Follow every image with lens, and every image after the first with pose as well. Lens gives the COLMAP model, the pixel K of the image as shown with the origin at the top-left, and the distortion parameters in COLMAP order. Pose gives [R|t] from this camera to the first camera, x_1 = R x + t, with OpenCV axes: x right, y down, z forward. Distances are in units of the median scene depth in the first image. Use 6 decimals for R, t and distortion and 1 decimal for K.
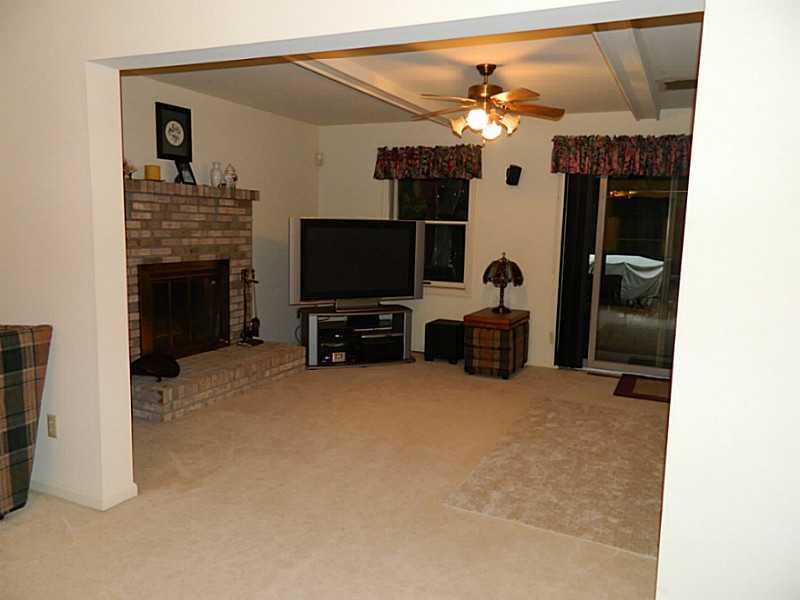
lens RADIAL K [[602.7, 0, 400.0], [0, 602.7, 300.0], [0, 0, 1]] dist [0.014546, -0.004057]
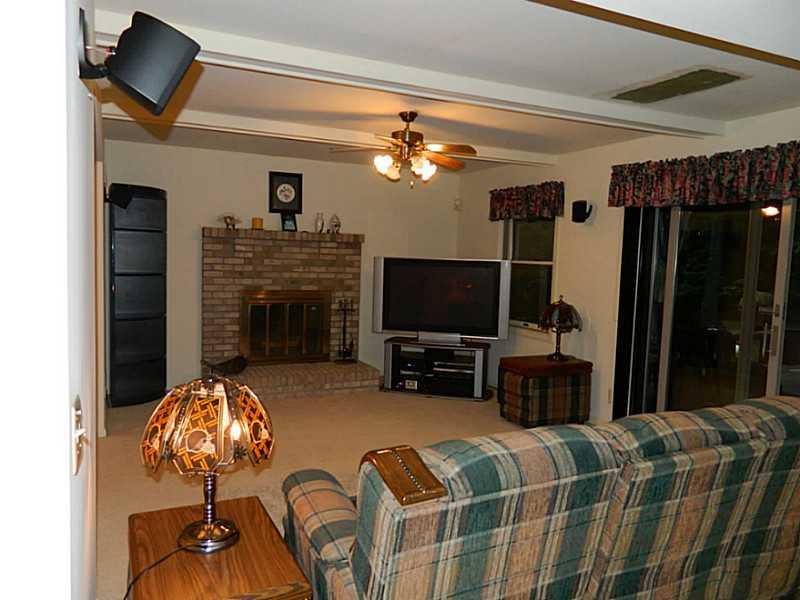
lens RADIAL K [[602.7, 0, 400.0], [0, 602.7, 300.0], [0, 0, 1]] dist [0.014546, -0.004057]
pose [[0.775311, 0.046143, -0.629892, 0.603274], [-0.090977, 0.995086, -0.039084, -0.013700], [0.624993, 0.087607, 0.775699, 0.142623]]
